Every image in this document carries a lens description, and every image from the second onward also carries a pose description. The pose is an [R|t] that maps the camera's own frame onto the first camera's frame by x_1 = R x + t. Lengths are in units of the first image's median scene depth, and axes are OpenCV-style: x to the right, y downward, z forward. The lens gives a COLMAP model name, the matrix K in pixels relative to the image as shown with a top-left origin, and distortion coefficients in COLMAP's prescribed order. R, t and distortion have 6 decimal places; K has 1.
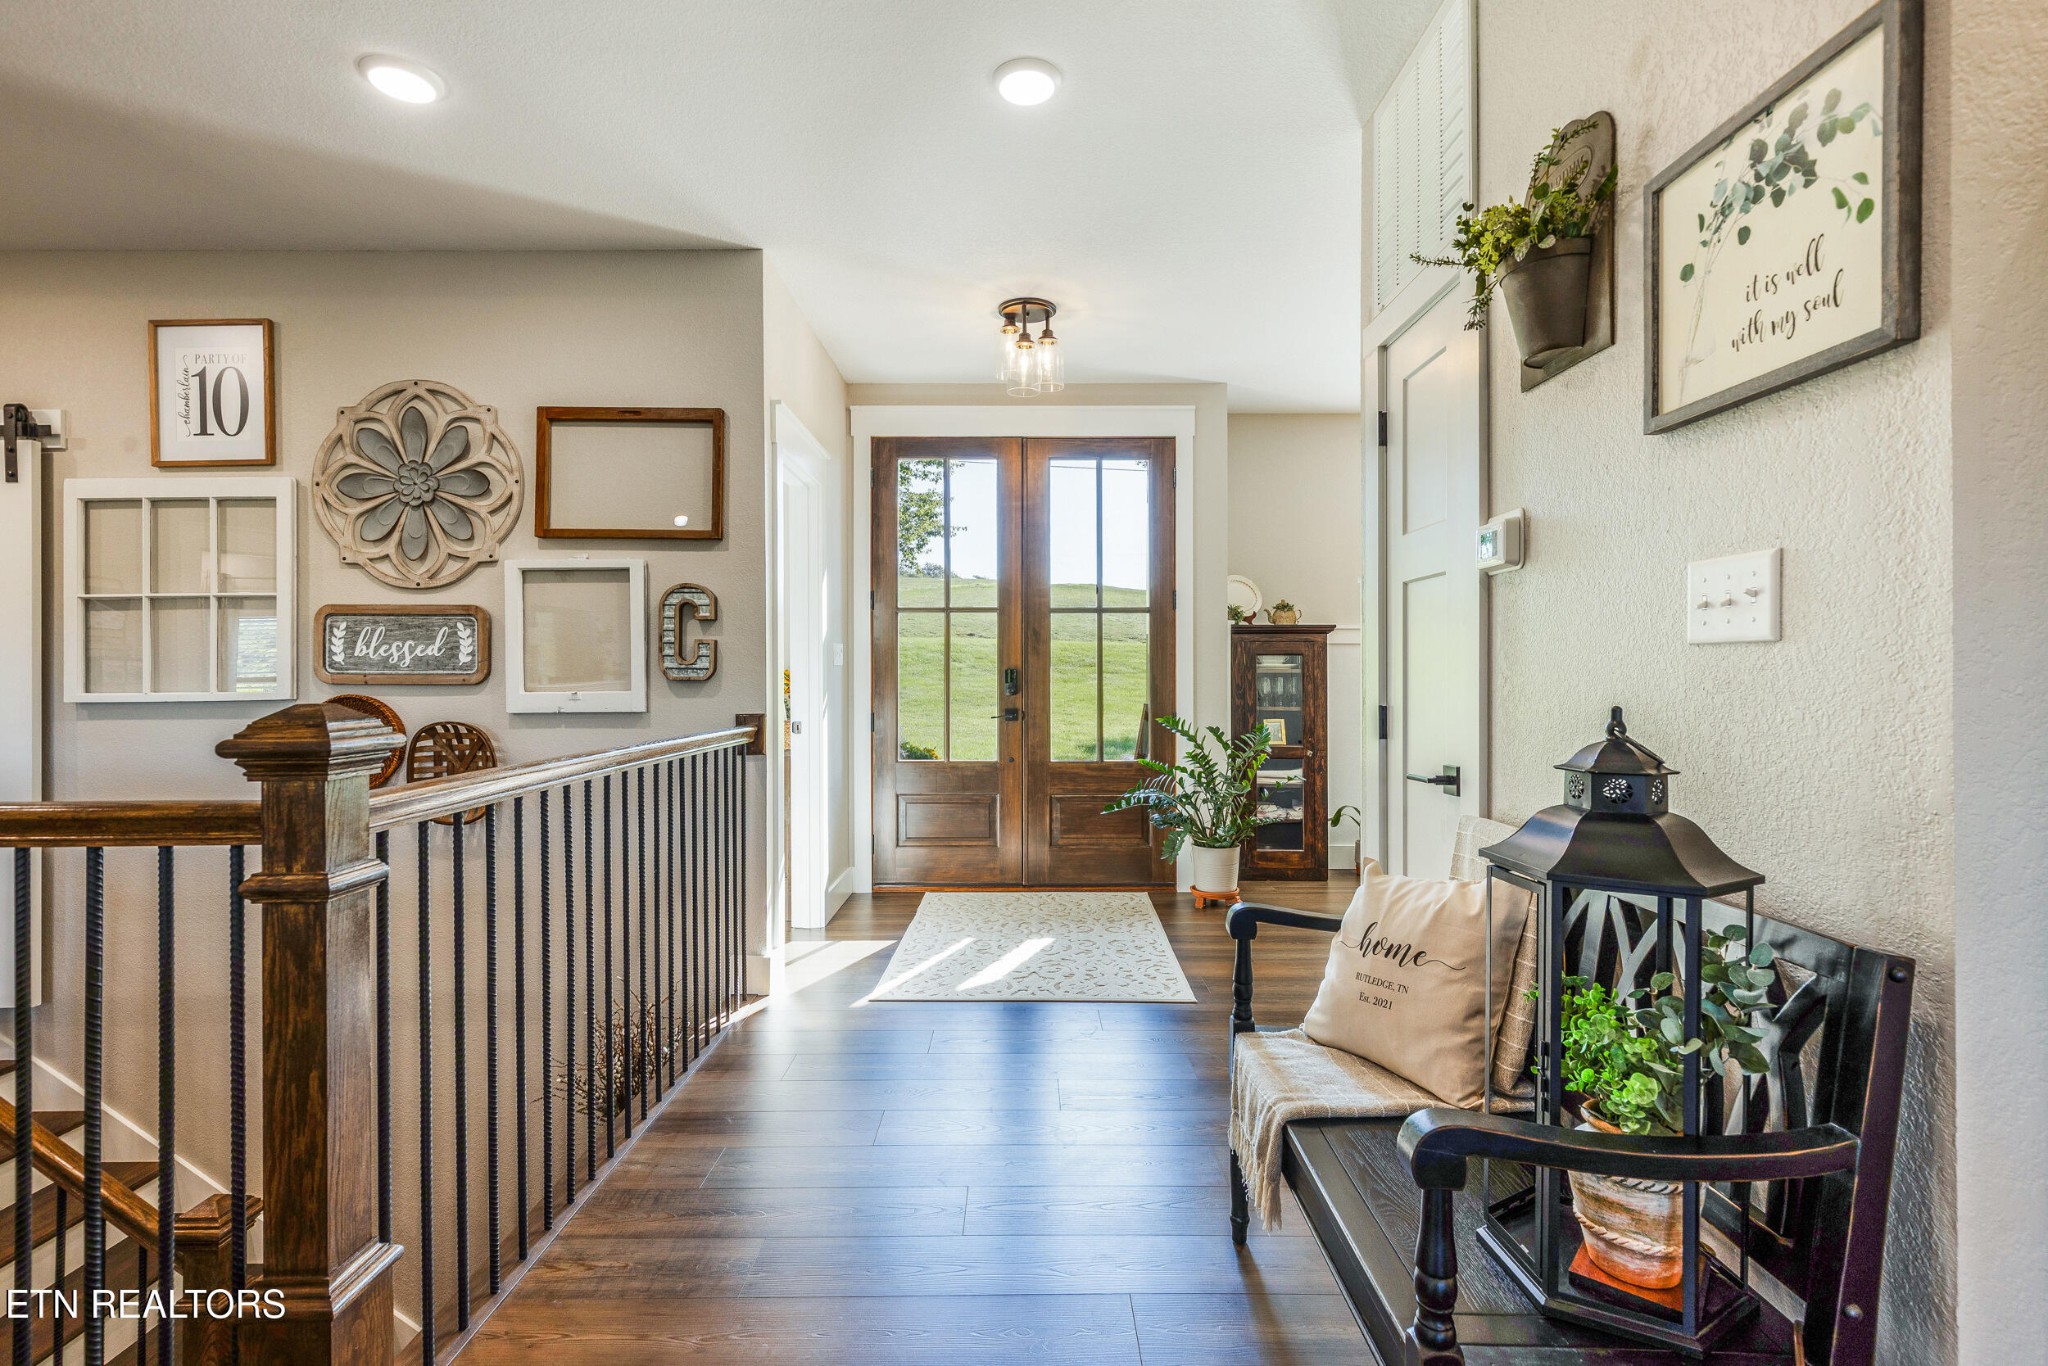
lens RADIAL K [[991.8, 0, 1010.9], [0, 991.8, 681.2], [0, 0, 1]] dist [0.005960, 0.000940]
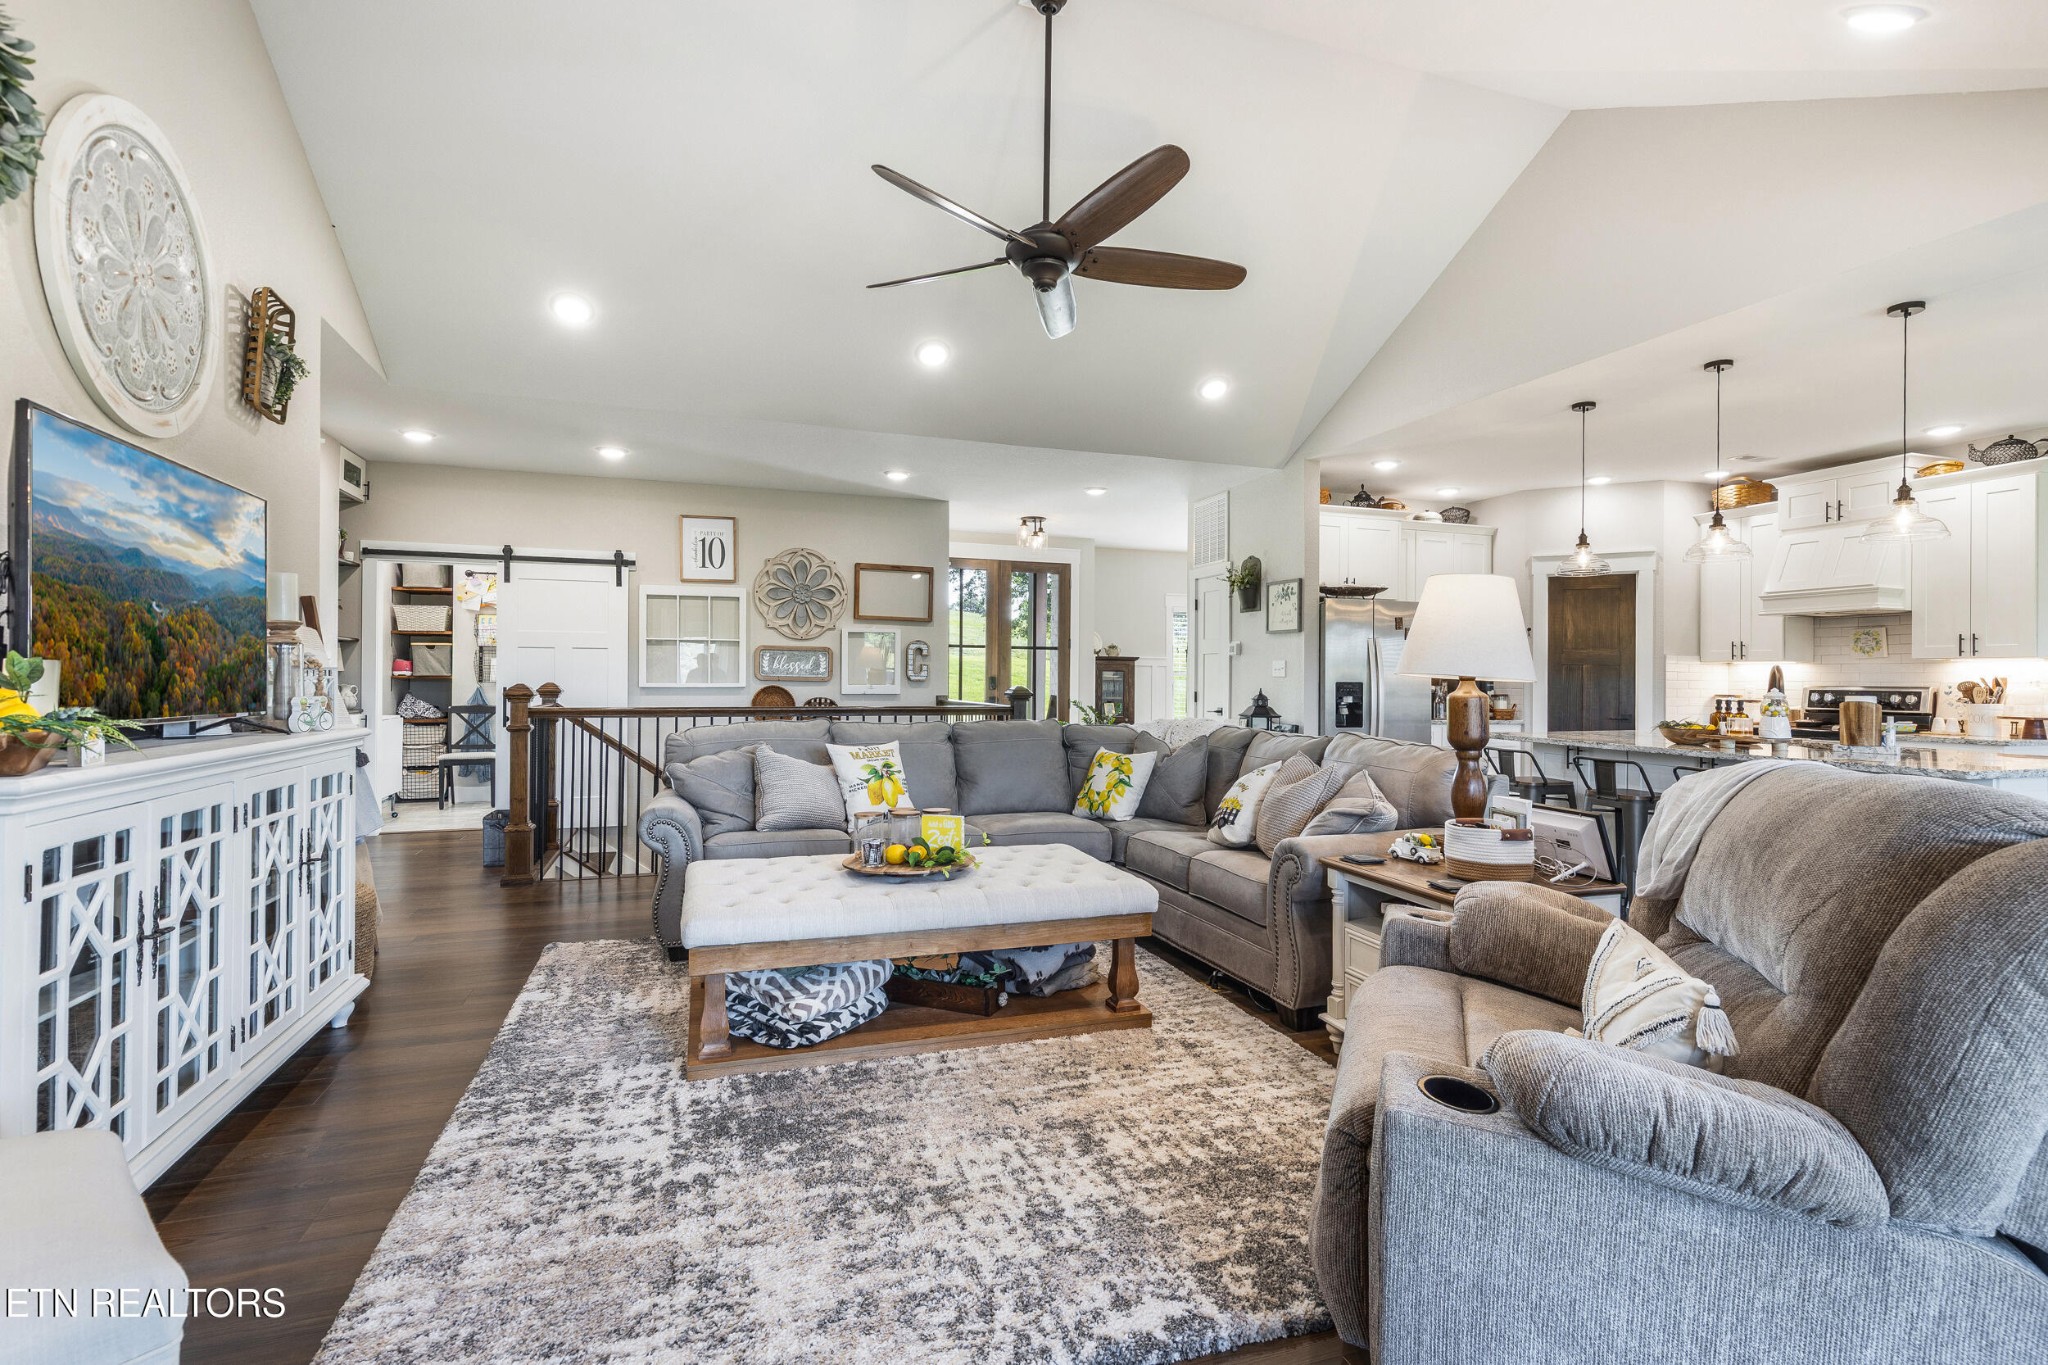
lens RADIAL K [[991.8, 0, 1041.7], [0, 991.8, 702.1], [0, 0, 1]] dist [0.005960, 0.000940]
pose [[0.941040, 0.004674, 0.338264, -0.849606], [-0.011118, 0.999792, 0.017116, 0.006267], [-0.338113, -0.019868, 0.940896, -1.338969]]
